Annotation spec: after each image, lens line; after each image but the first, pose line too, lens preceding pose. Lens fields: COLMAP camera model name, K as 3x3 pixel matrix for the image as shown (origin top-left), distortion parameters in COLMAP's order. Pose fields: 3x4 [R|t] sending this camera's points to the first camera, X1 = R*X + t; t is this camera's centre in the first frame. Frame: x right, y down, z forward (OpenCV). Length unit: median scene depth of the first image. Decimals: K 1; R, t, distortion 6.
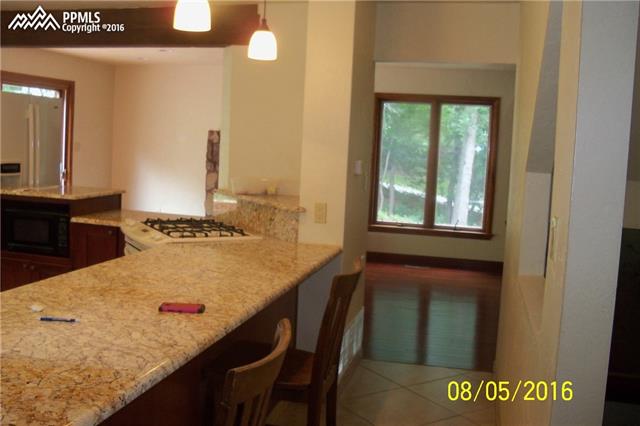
lens RADIAL K [[657.6, 0, 322.0], [0, 657.6, 213.8], [0, 0, 1]] dist [-0.159364, 0.000000]
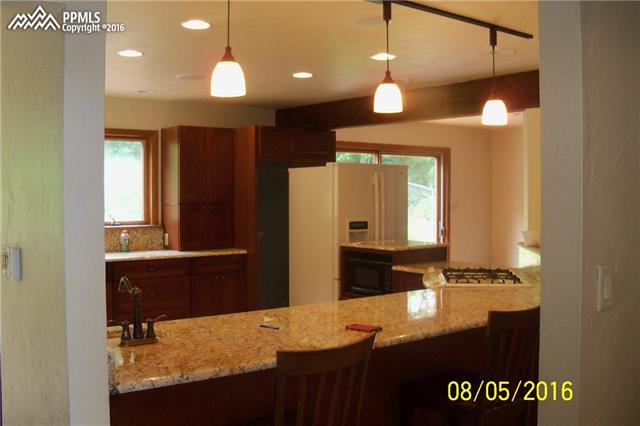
lens RADIAL K [[657.6, 0, 318.8], [0, 657.6, 211.7], [0, 0, 1]] dist [-0.159364, 0.000000]
pose [[0.791042, -0.034139, -0.610809, 0.225638], [-0.024205, 0.995913, -0.087010, 0.013481], [0.611283, 0.083613, 0.786983, -0.041027]]
